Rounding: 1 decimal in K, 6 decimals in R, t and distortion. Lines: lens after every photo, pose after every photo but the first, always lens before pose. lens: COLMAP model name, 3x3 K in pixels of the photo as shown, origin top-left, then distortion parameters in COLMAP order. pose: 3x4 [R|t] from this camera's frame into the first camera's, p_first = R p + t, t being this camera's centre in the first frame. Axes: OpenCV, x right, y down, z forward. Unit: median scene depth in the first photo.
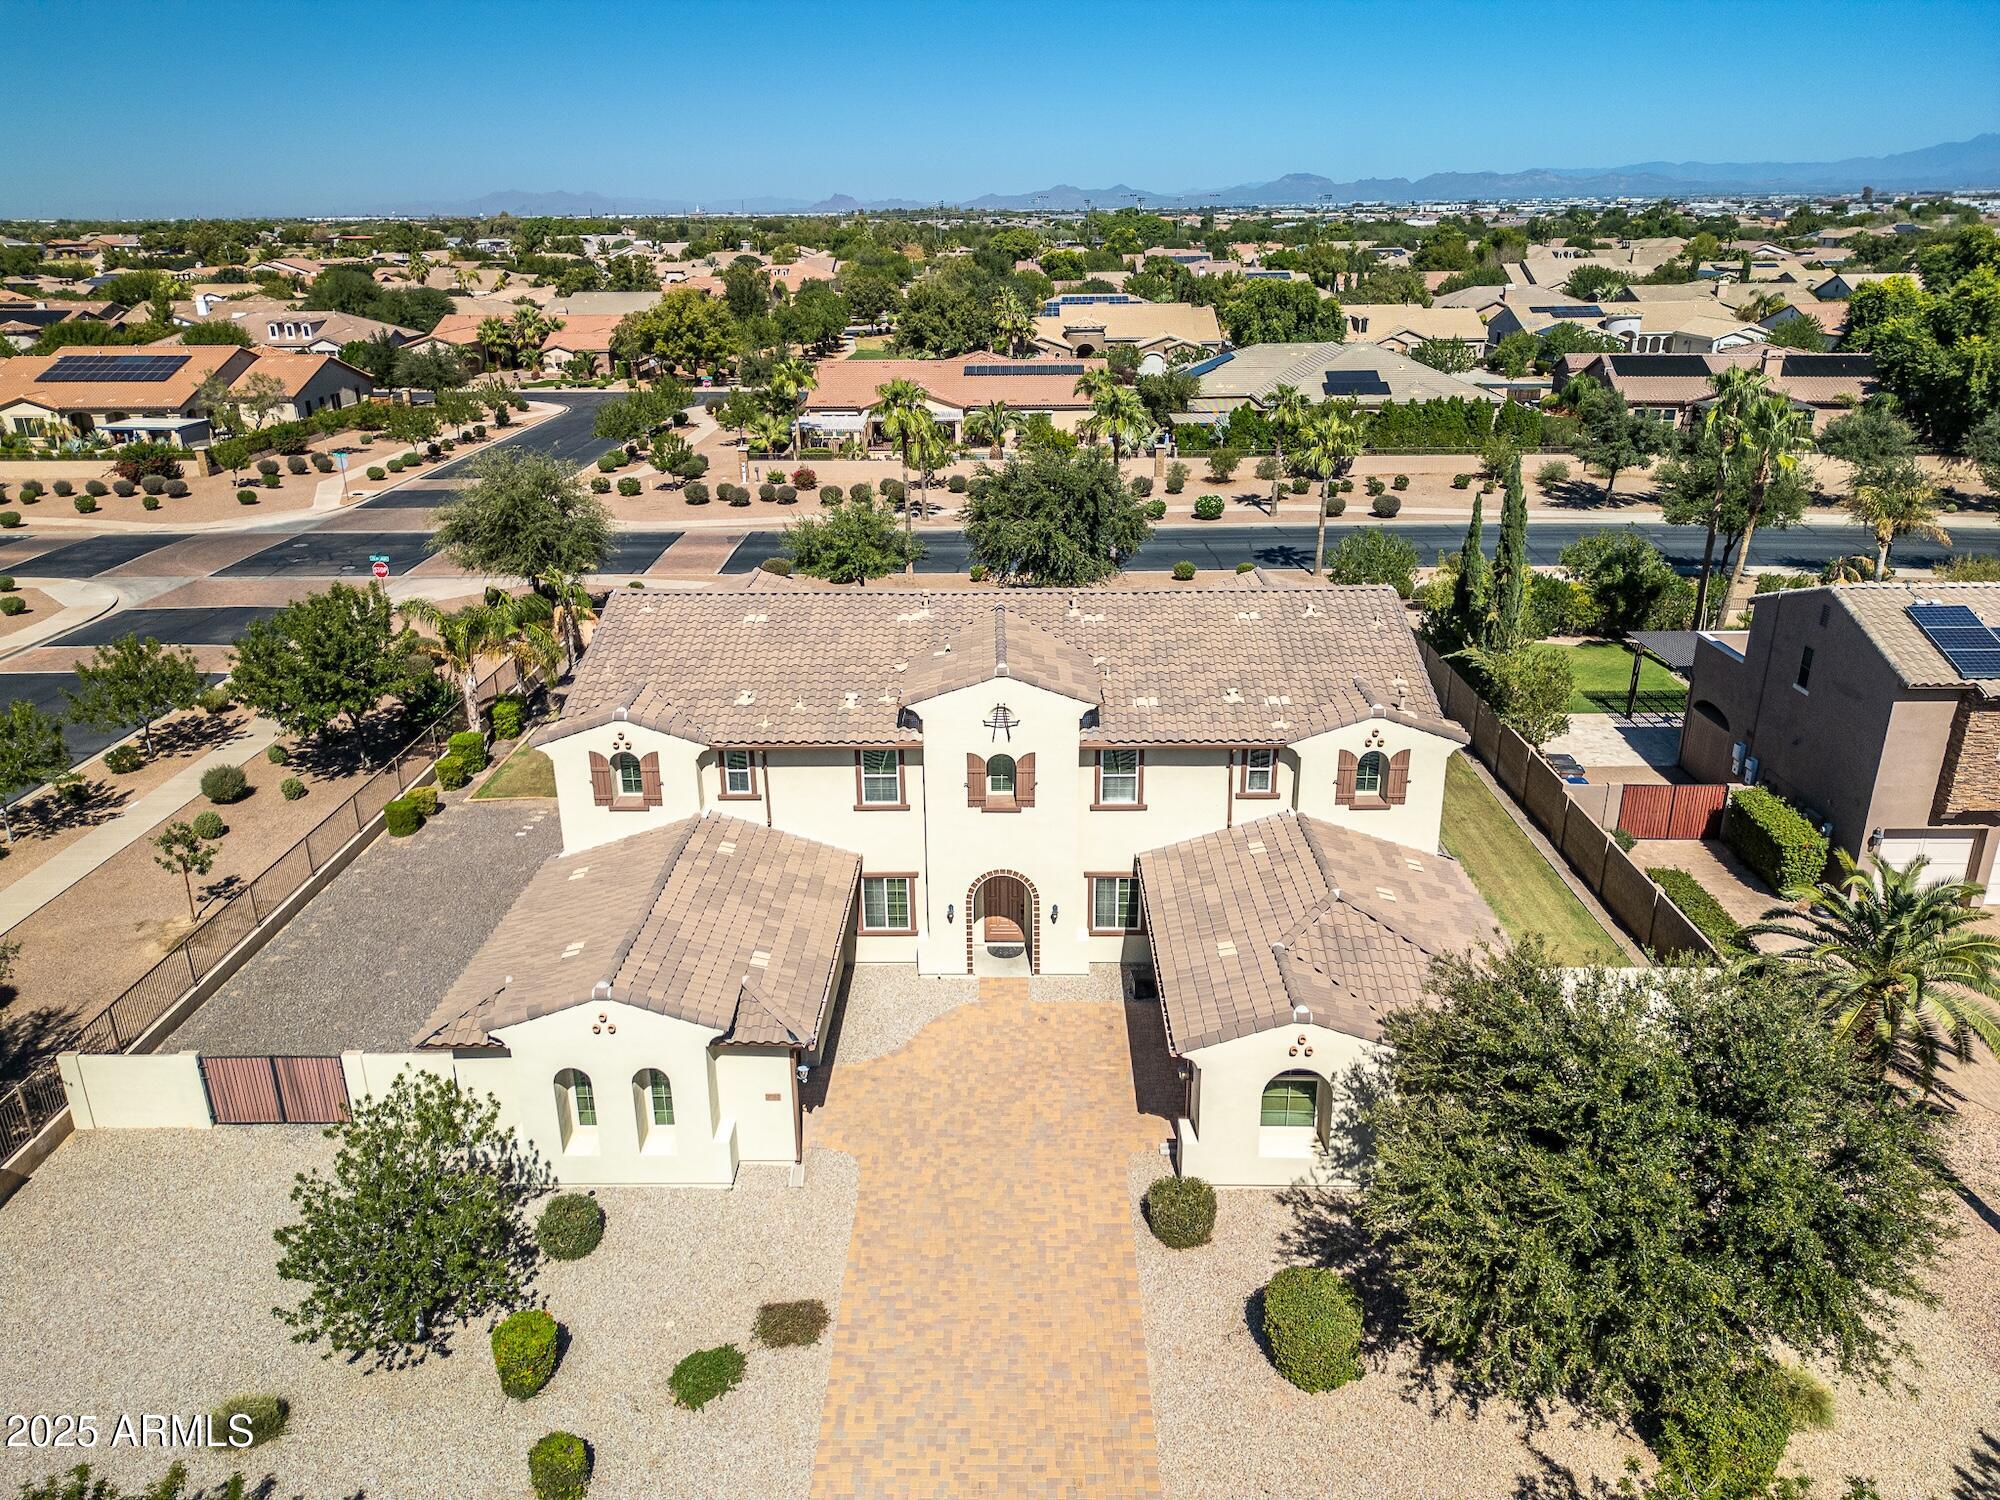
lens RADIAL K [[1391.3, 0, 994.9], [0, 1391.3, 752.6], [0, 0, 1]] dist [0.057718, -0.052003]
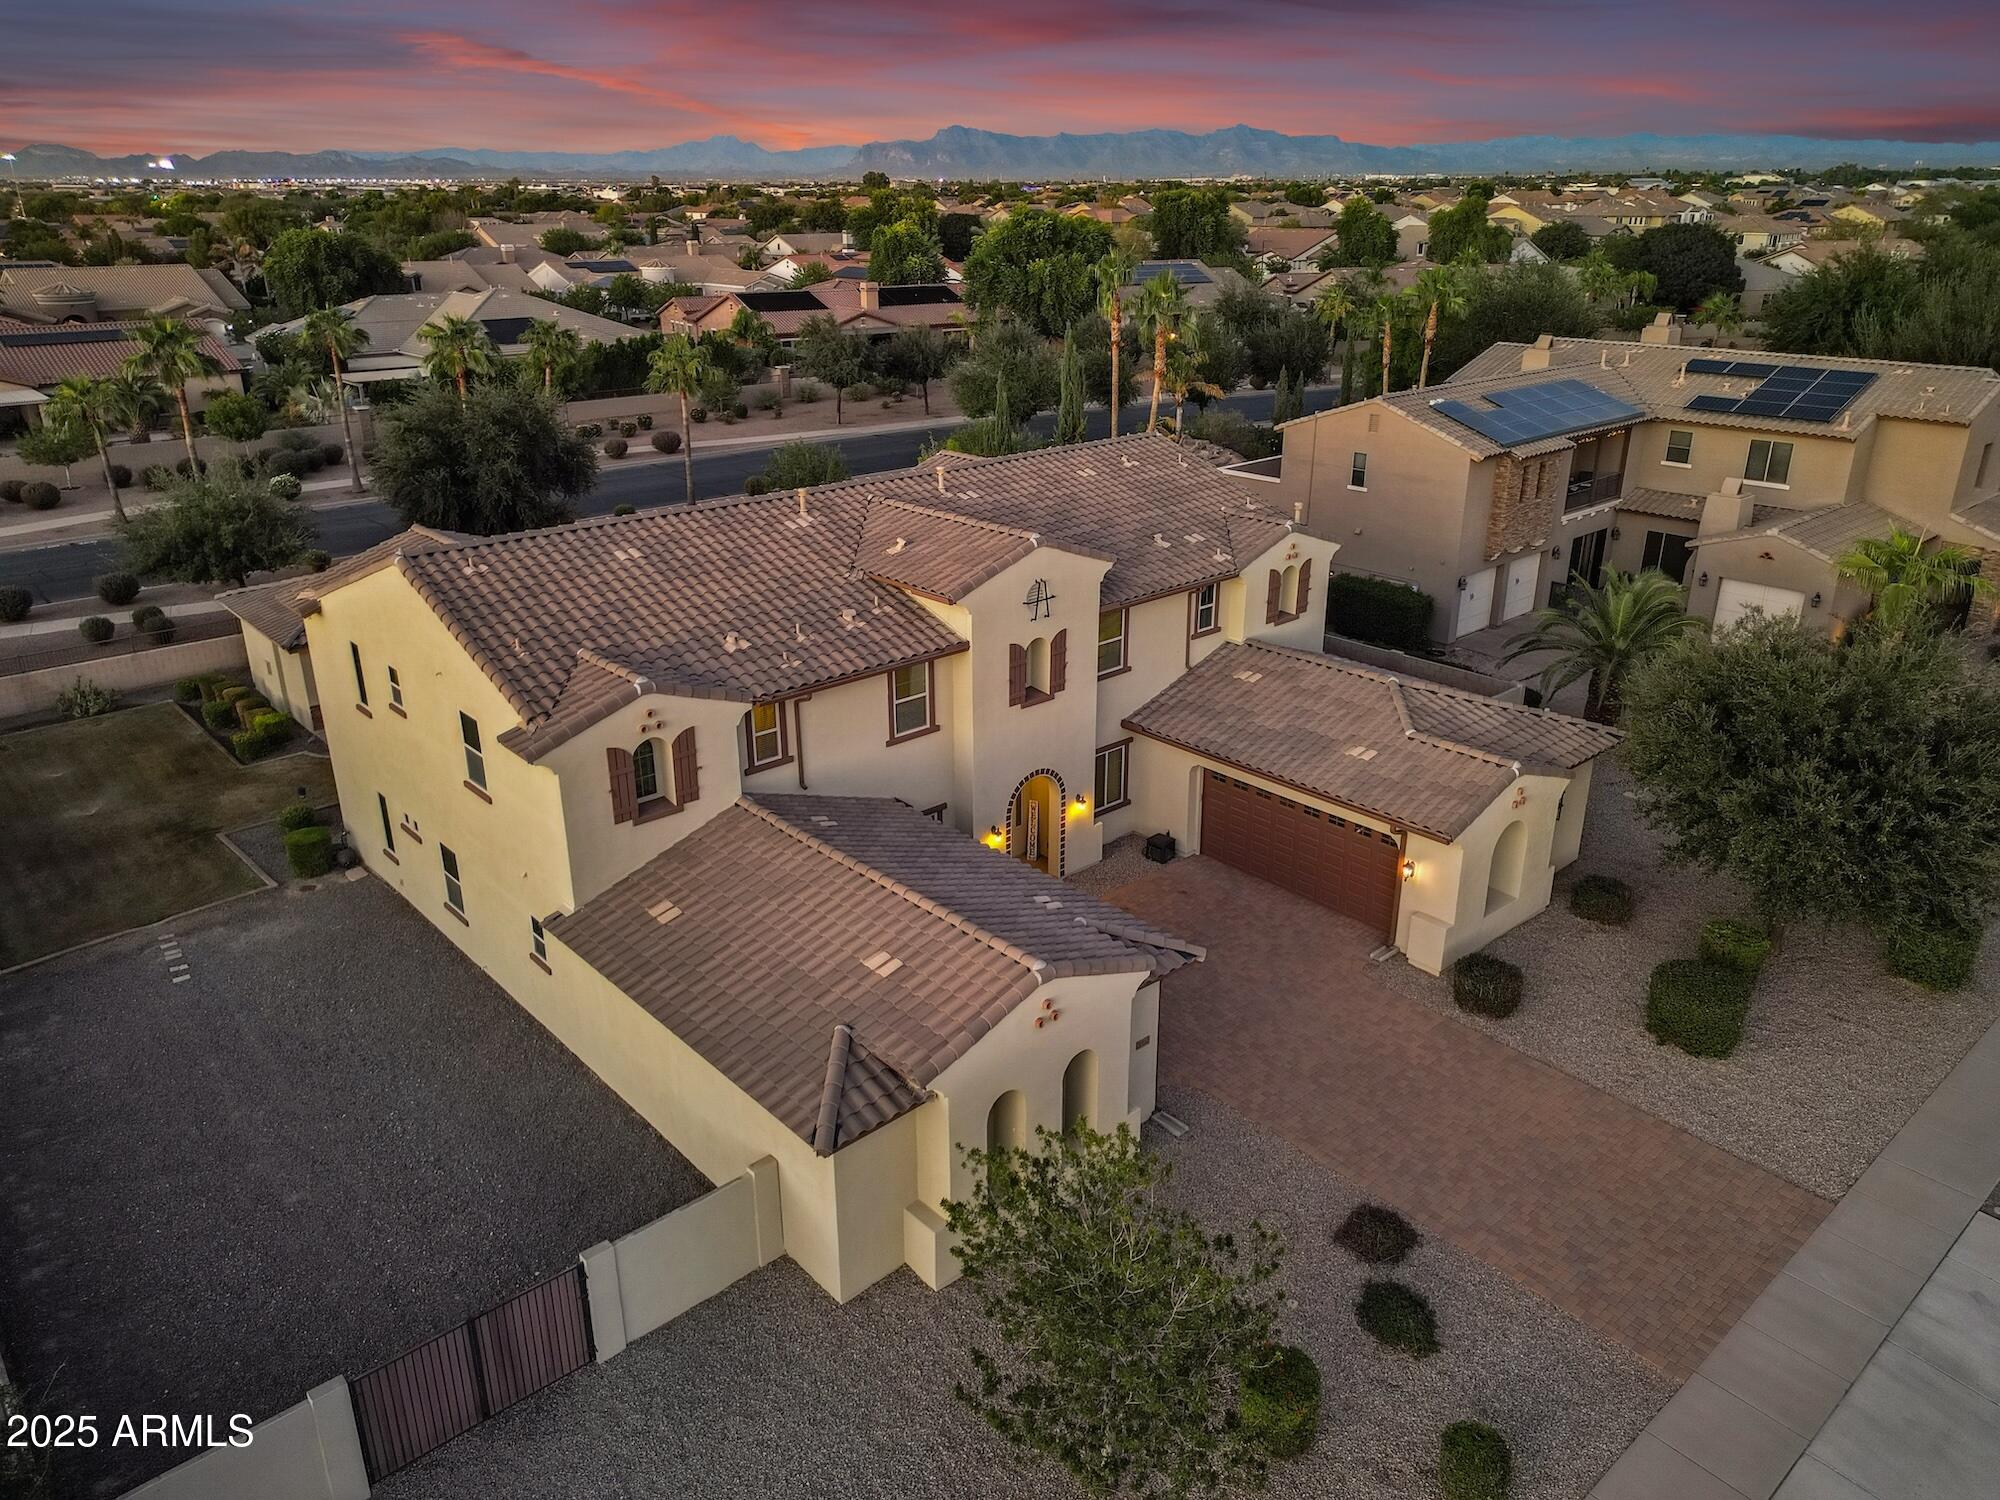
lens RADIAL K [[1410.7, 0, 989.8], [0, 1410.7, 752.0], [0, 0, 1]] dist [0.050976, -0.041358]
pose [[0.737302, -0.246054, 0.629161, -0.582714], [0.241439, 0.965778, 0.094761, -0.020186], [-0.630946, 0.082036, 0.771477, 0.317459]]
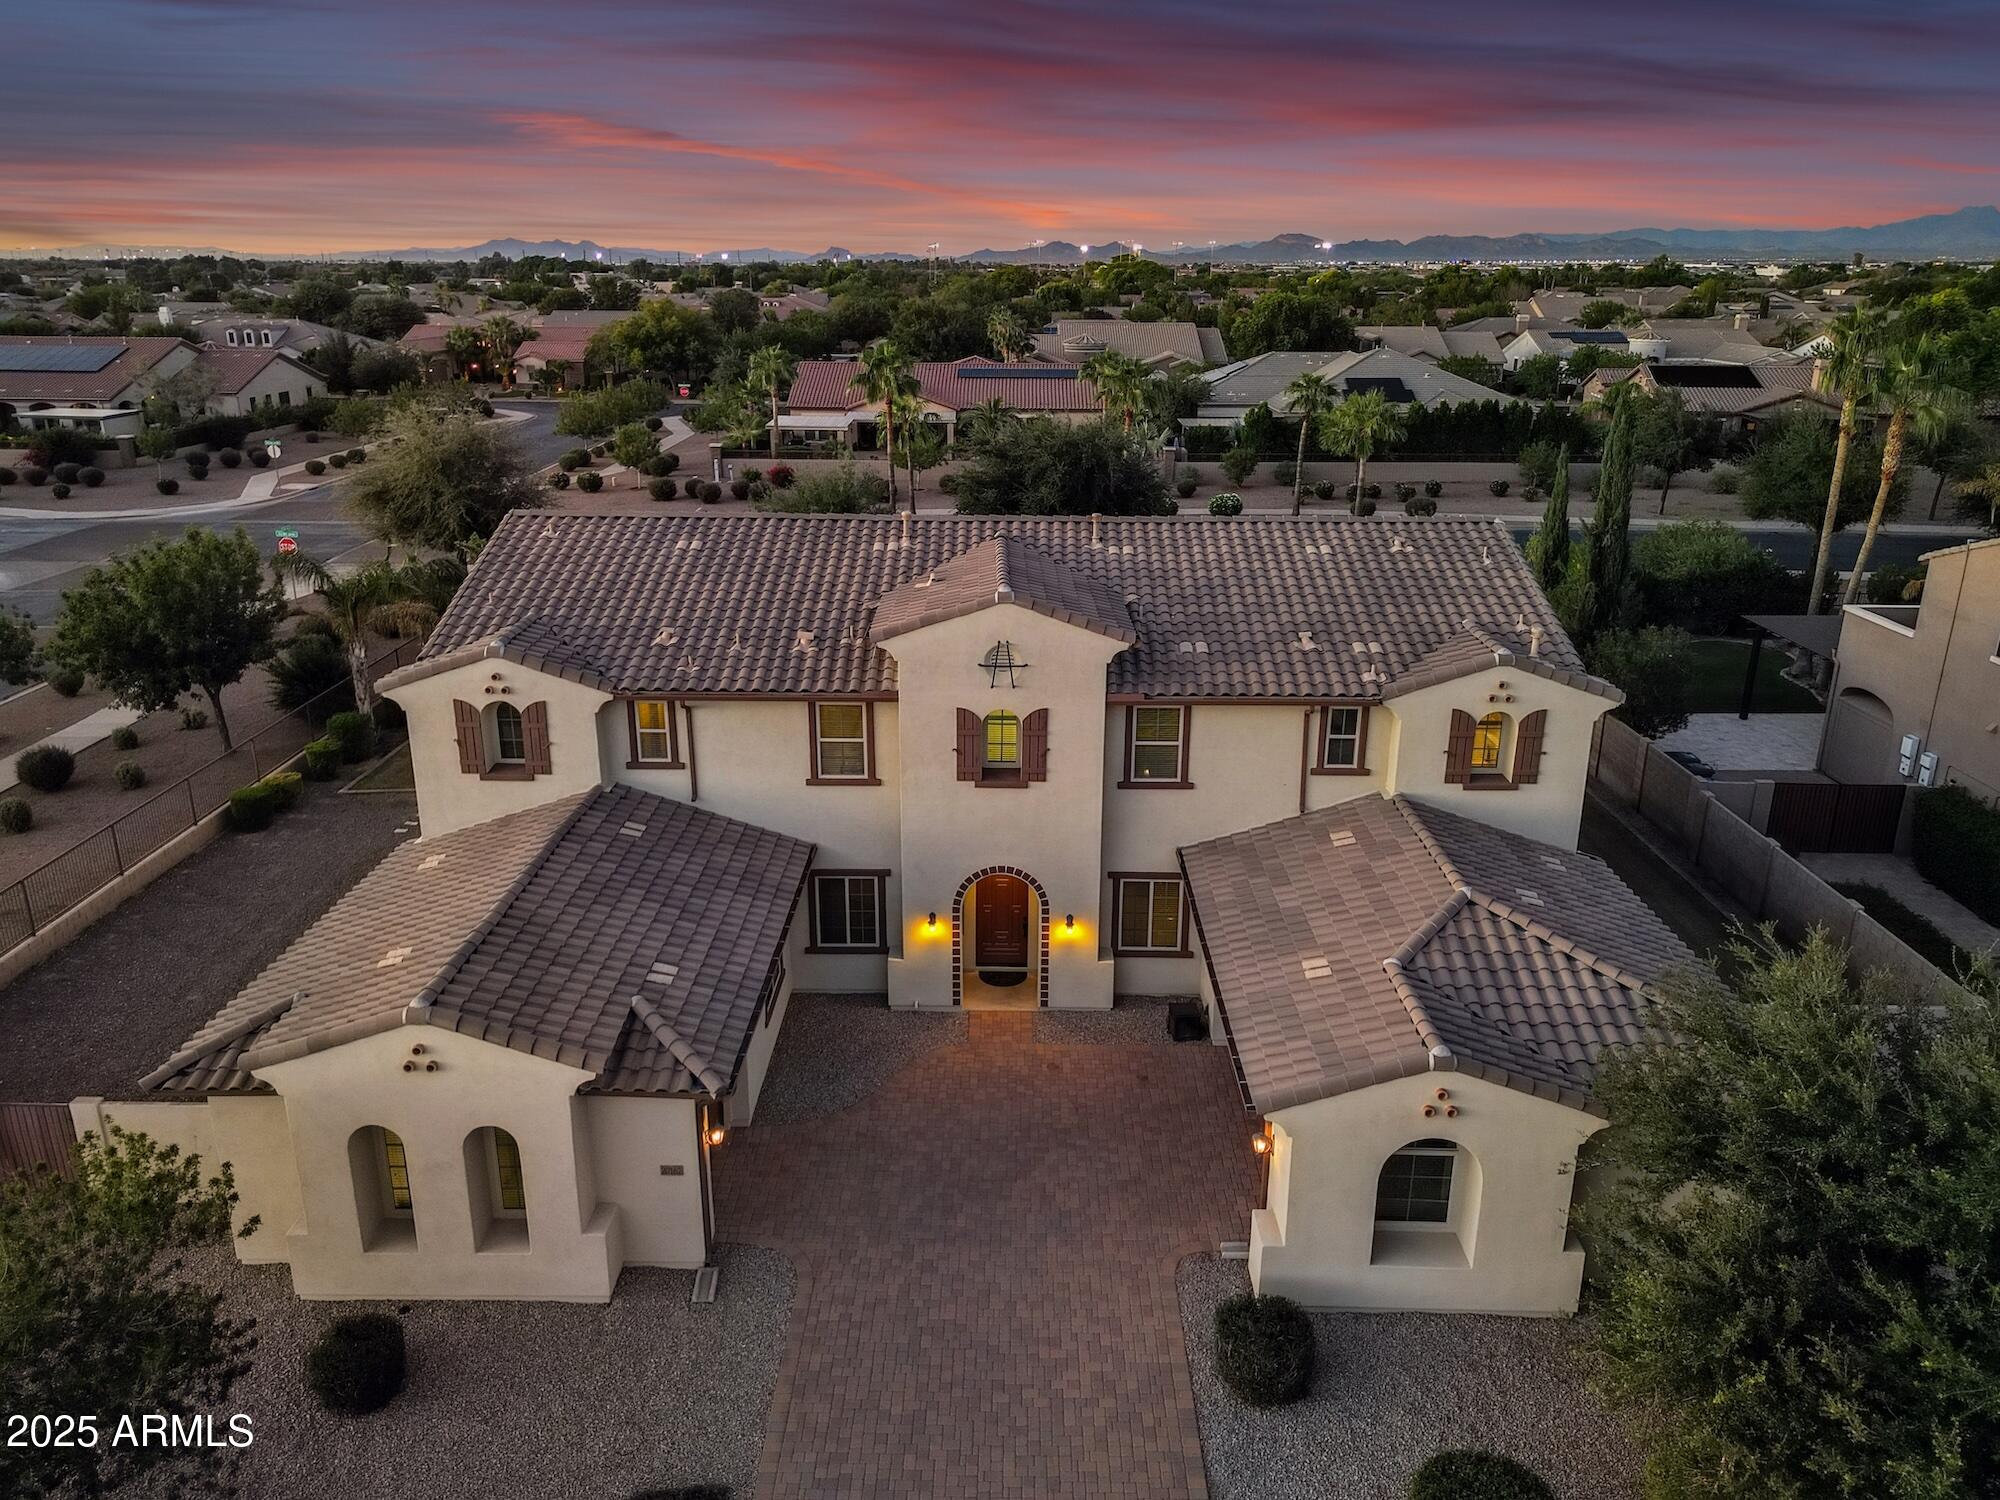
lens RADIAL K [[1410.7, 0, 989.8], [0, 1410.7, 752.0], [0, 0, 1]] dist [0.050976, -0.041358]
pose [[0.999920, 0.012194, 0.003328, -0.003994], [-0.012060, 0.999212, -0.037805, 0.051124], [-0.003786, 0.037762, 0.999280, 0.231955]]
